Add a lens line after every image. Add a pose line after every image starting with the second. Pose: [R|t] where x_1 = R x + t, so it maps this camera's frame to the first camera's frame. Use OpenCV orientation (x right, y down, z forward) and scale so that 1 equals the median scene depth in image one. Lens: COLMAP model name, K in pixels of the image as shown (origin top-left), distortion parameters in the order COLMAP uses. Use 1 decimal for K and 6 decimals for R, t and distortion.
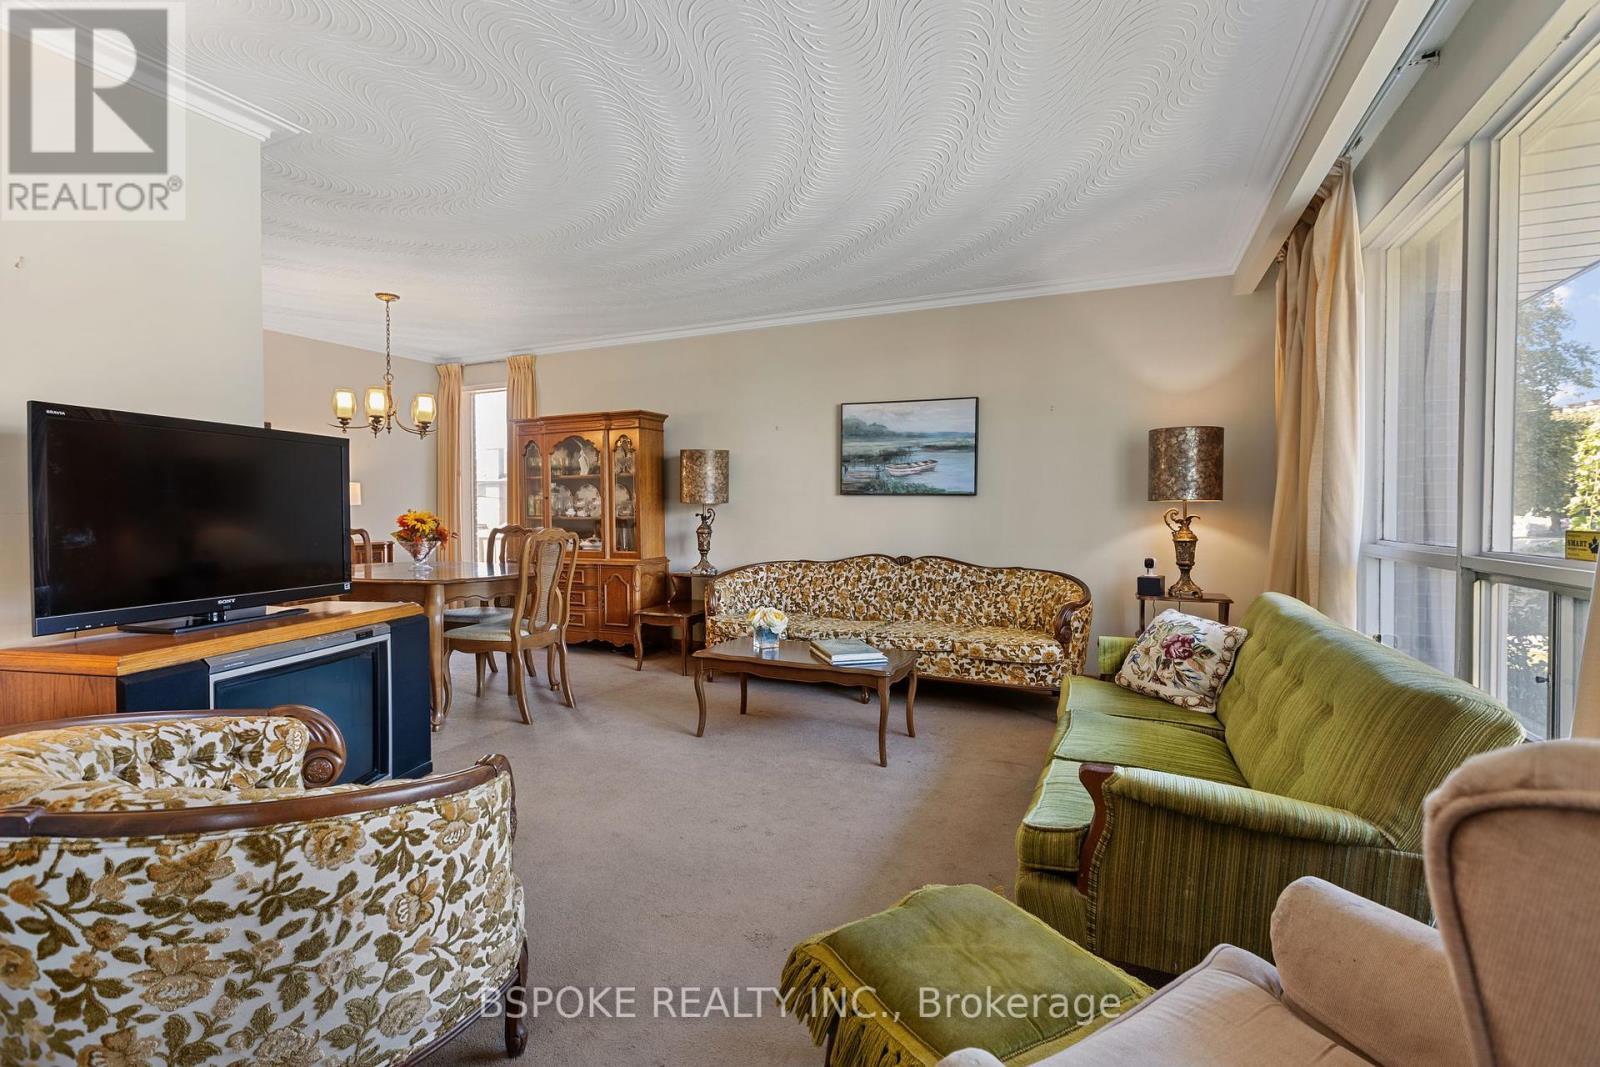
lens RADIAL K [[720.9, 0, 802.1], [0, 720.9, 525.1], [0, 0, 1]] dist [-0.003543, -0.000385]
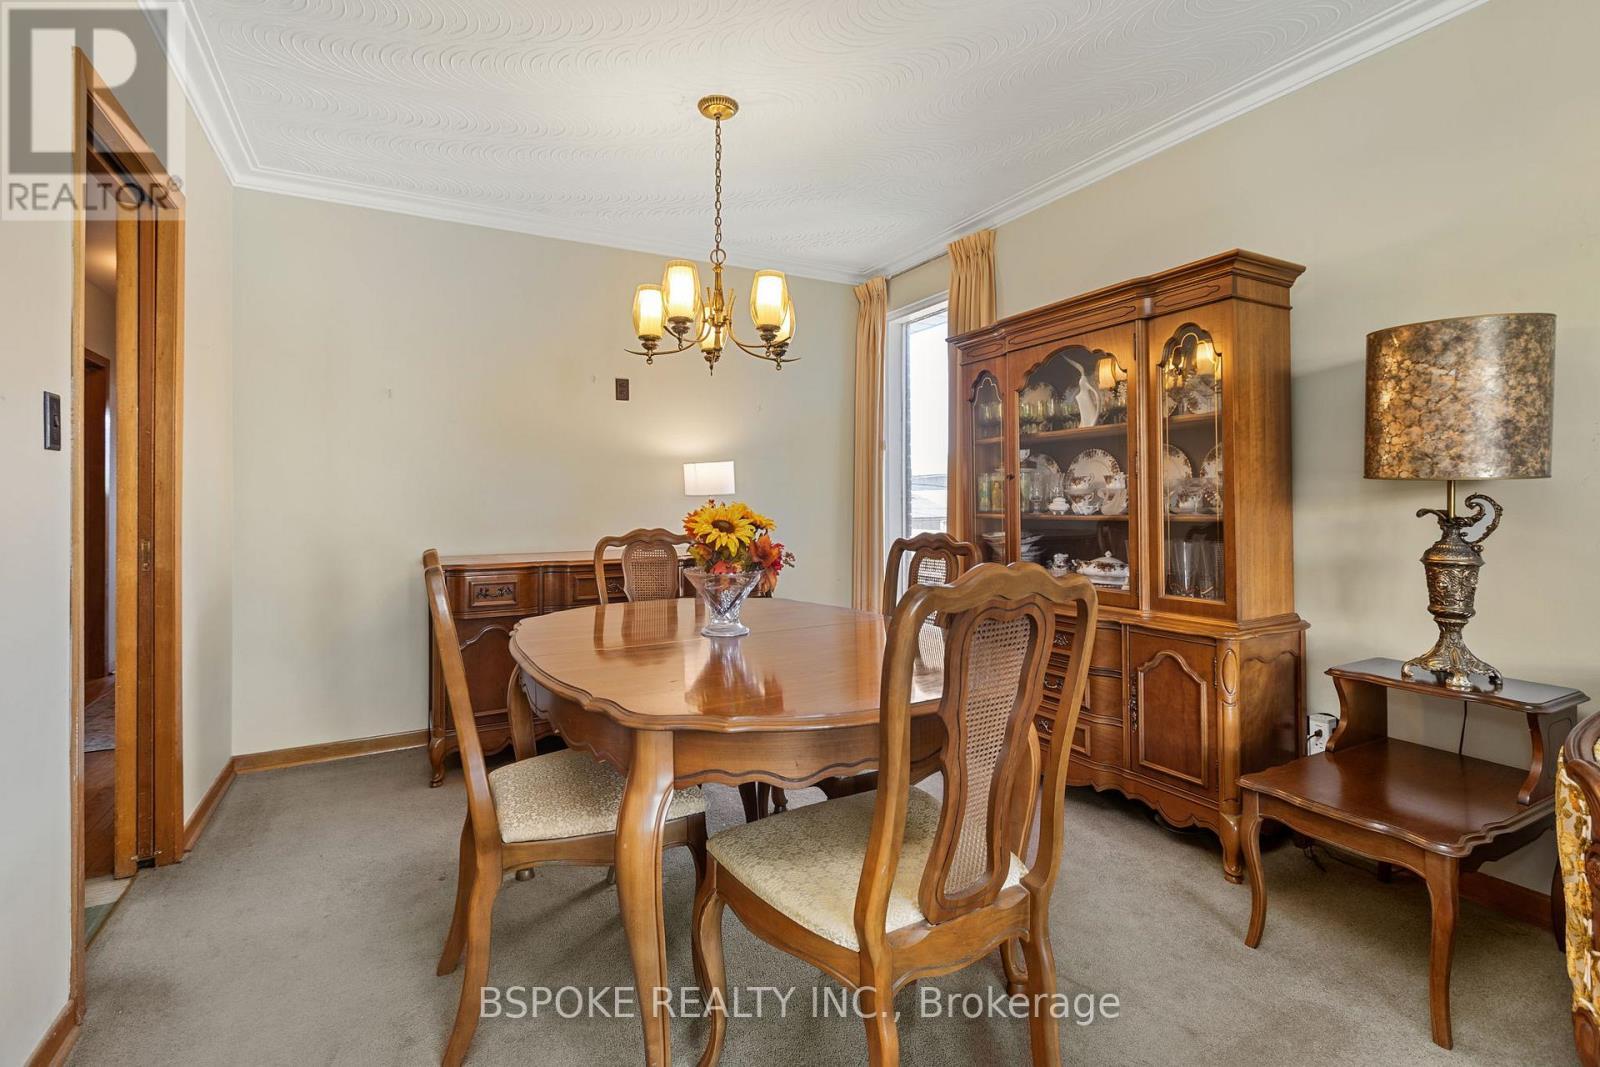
lens RADIAL K [[720.9, 0, 790.6], [0, 720.9, 499.2], [0, 0, 1]] dist [-0.003543, -0.000385]
pose [[0.791996, -0.005706, -0.610499, -0.171986], [-0.010052, 0.999699, -0.022384, -0.009530], [0.610443, 0.023865, 0.791700, 0.516196]]
